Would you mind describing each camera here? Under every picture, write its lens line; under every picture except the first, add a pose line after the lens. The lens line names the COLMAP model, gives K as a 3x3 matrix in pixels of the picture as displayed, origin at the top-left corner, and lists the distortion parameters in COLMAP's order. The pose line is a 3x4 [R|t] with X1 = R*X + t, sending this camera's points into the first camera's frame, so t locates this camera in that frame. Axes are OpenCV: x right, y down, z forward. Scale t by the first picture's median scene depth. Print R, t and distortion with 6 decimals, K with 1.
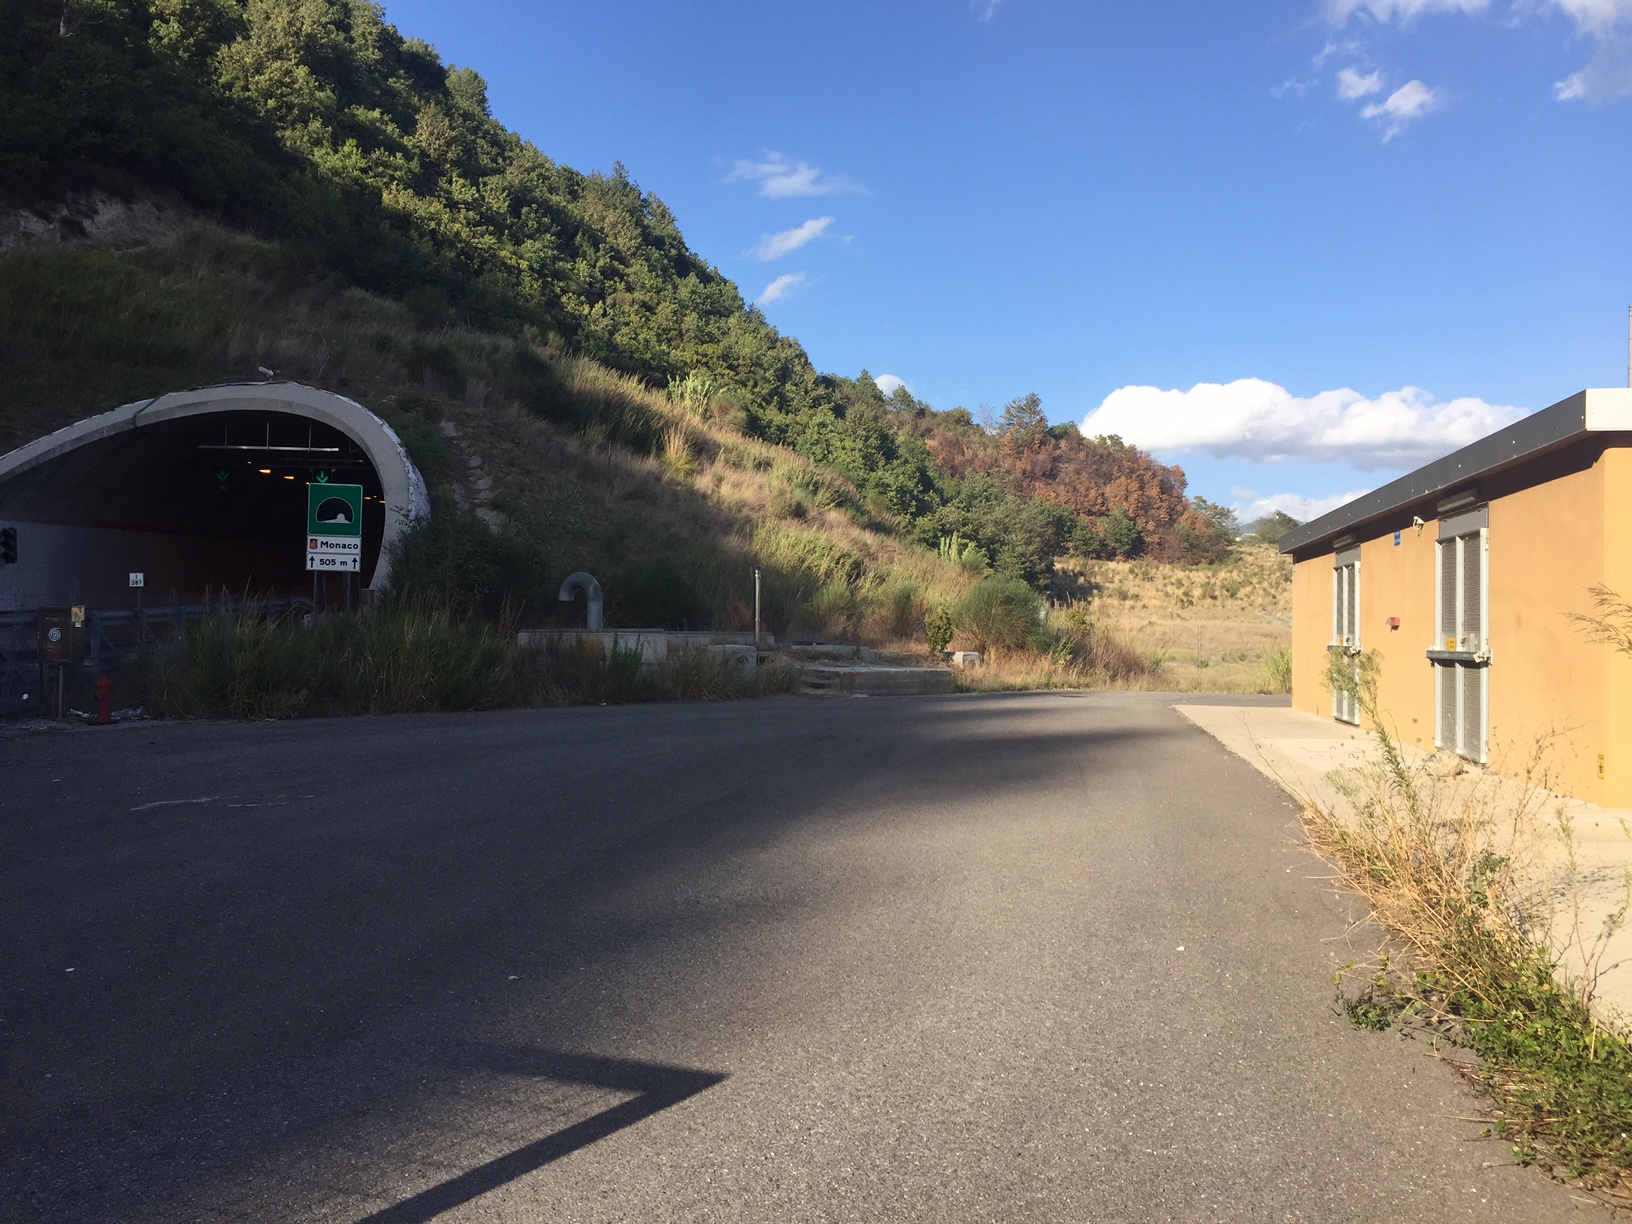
lens RADIAL K [[1396.5, 0, 820.3], [0, 1396.5, 614.6], [0, 0, 1]] dist [0.083002, -0.122469]
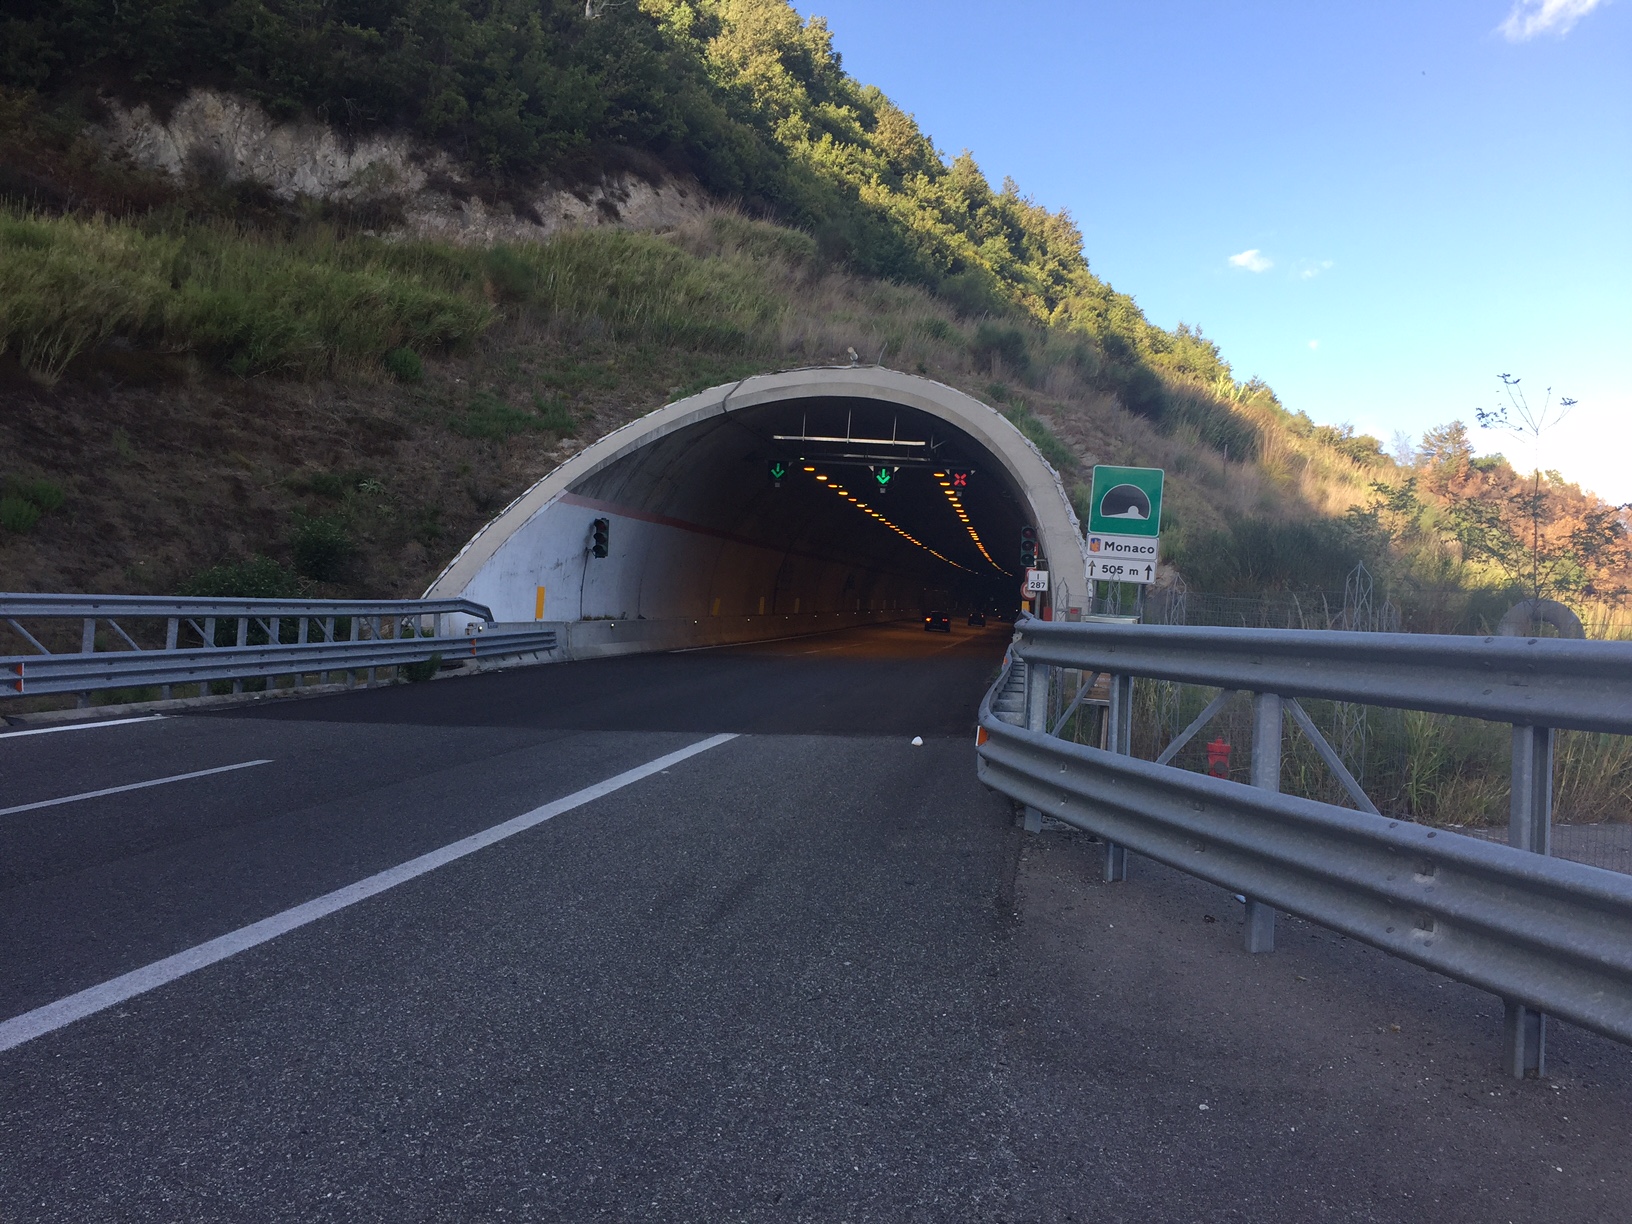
lens RADIAL K [[1396.5, 0, 814.4], [0, 1396.5, 612.1], [0, 0, 1]] dist [0.083002, -0.122469]
pose [[0.973478, 0.049573, -0.223347, -0.159410], [-0.054313, 0.998409, -0.015127, 0.002644], [0.222242, 0.026857, 0.974622, 0.110061]]
